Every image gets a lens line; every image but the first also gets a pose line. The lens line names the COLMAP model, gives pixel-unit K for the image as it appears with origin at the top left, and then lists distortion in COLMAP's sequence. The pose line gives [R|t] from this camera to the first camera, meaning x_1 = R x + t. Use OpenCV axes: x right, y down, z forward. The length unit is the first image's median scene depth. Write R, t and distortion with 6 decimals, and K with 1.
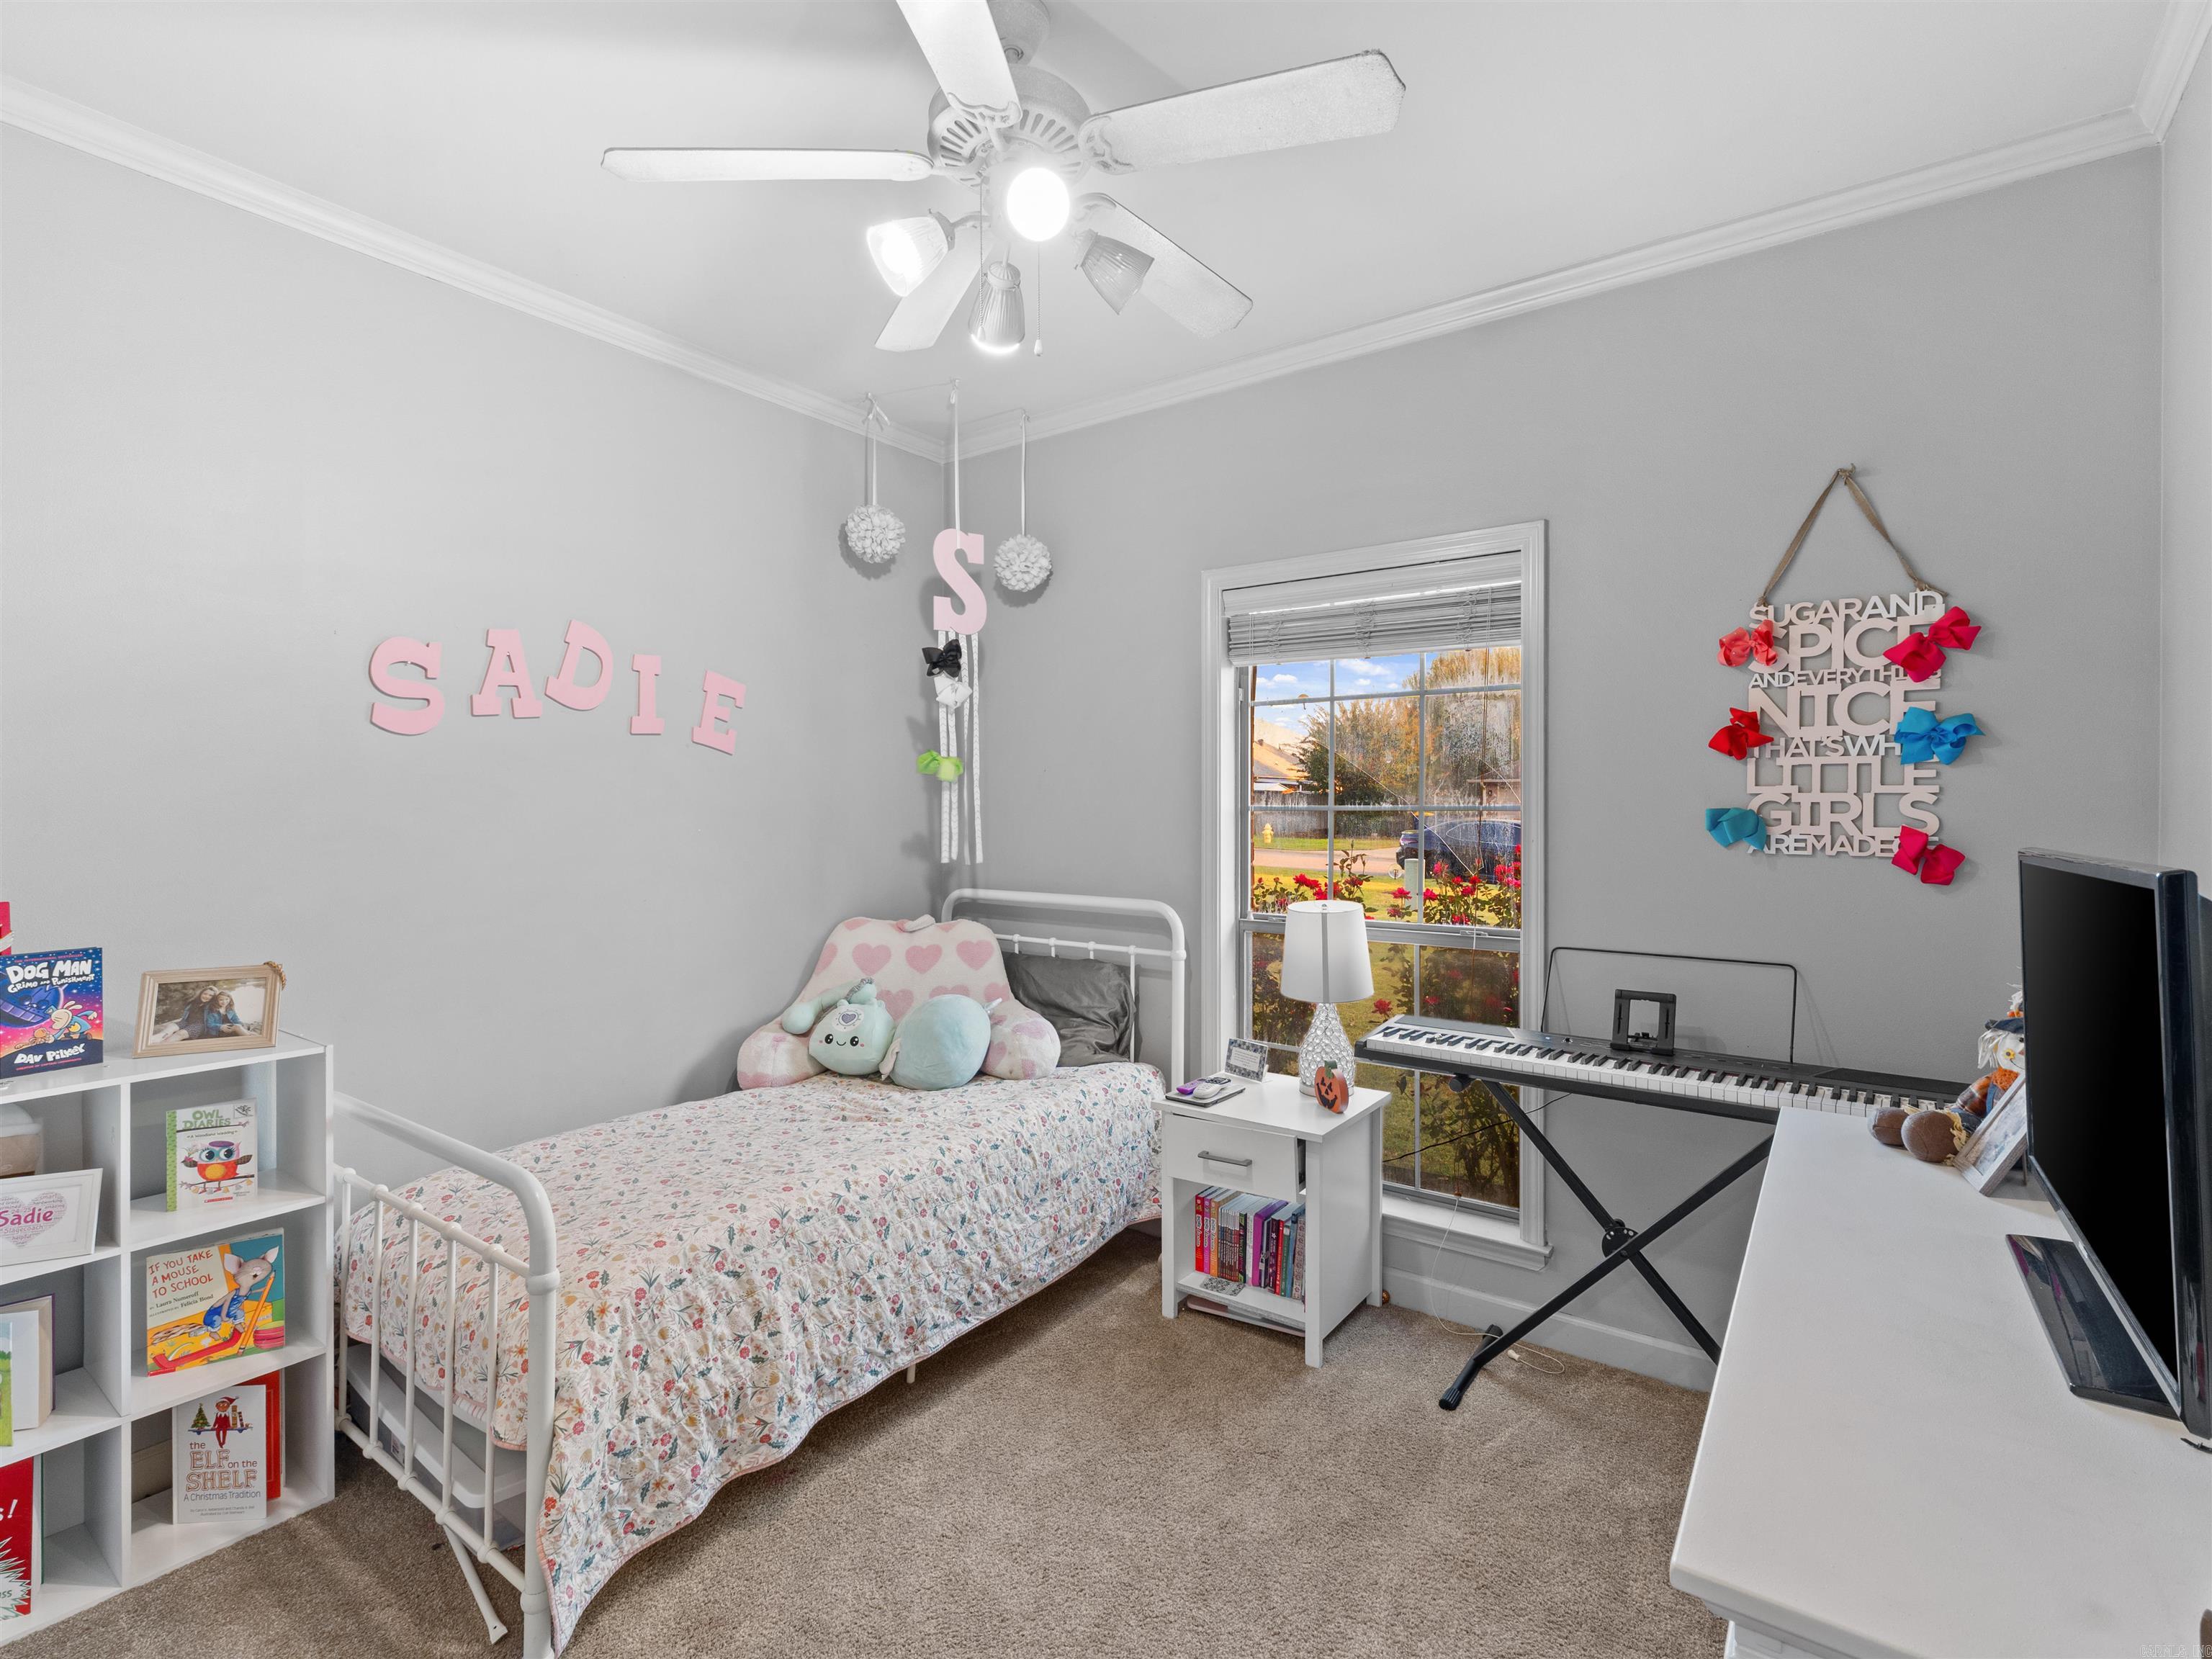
lens RADIAL K [[1060.1, 0, 1108.3], [0, 1060.1, 824.9], [0, 0, 1]] dist [0.005043, 0.001556]
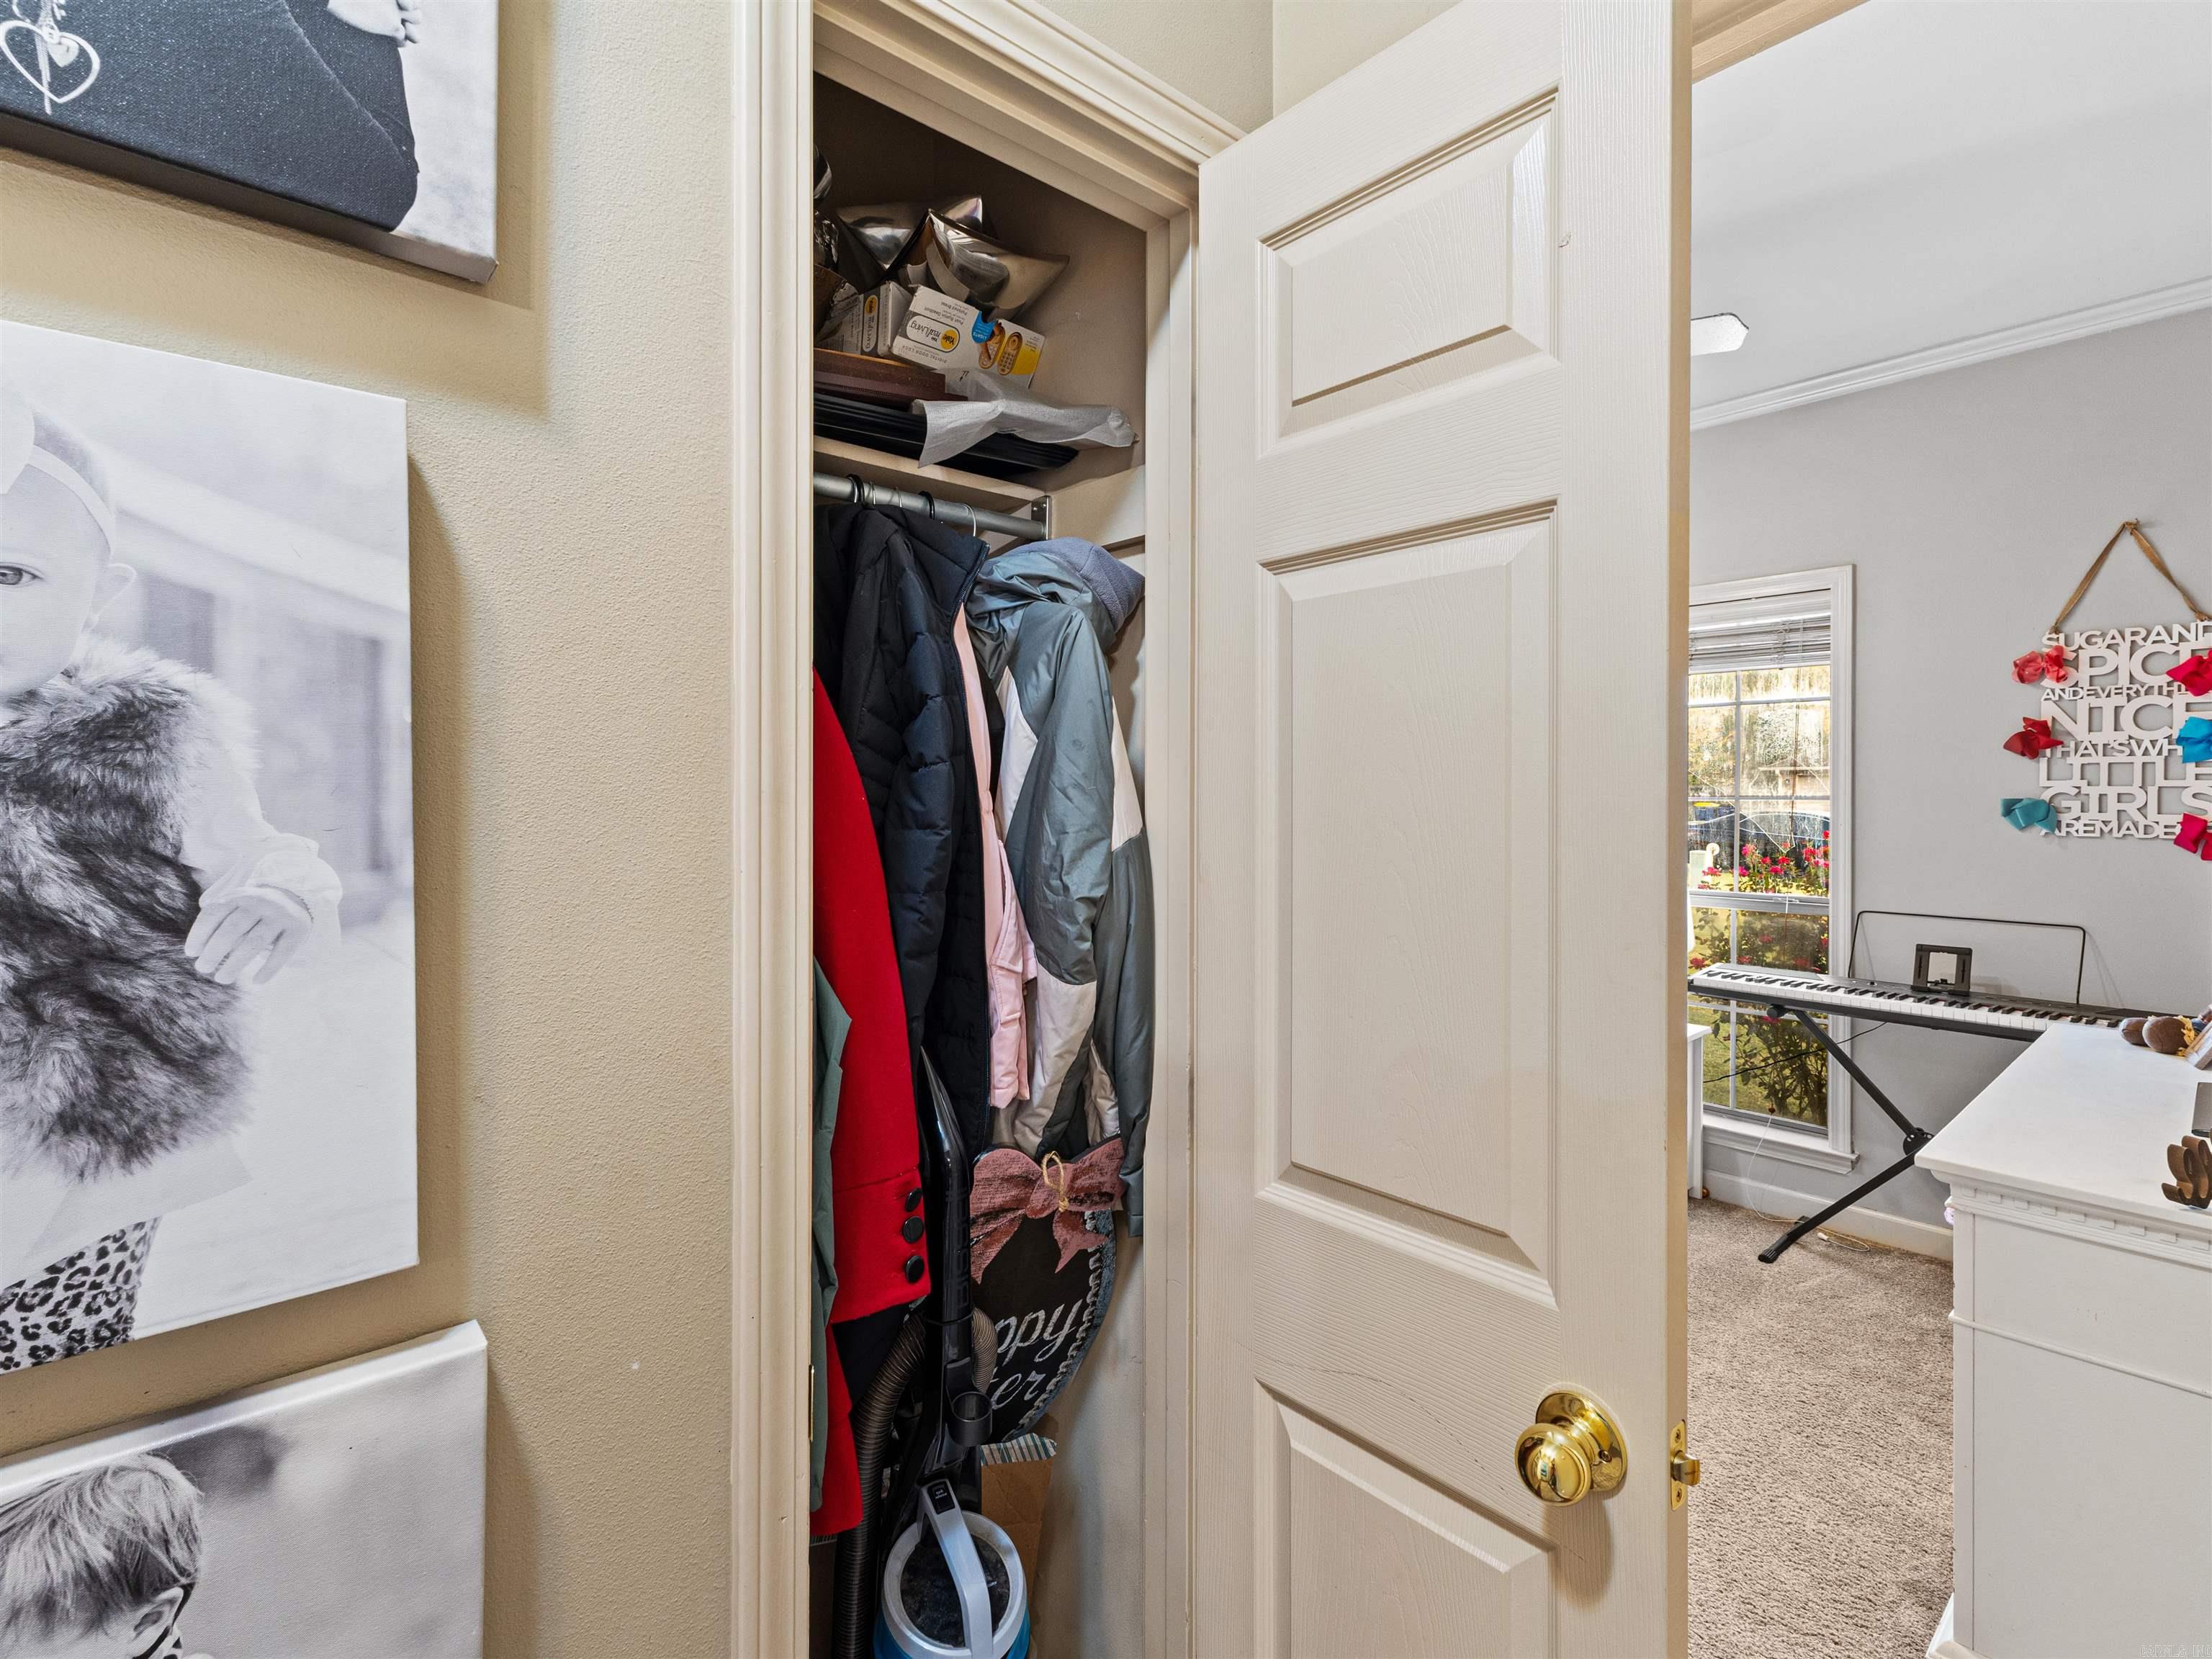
lens RADIAL K [[1060.1, 0, 1102.7], [0, 1060.1, 808.4], [0, 0, 1]] dist [0.005043, 0.001556]
pose [[0.974444, 0.002802, -0.224611, -0.178886], [-0.003689, 0.999987, -0.003531, 0.004047], [0.224599, 0.004269, 0.974442, -0.447928]]
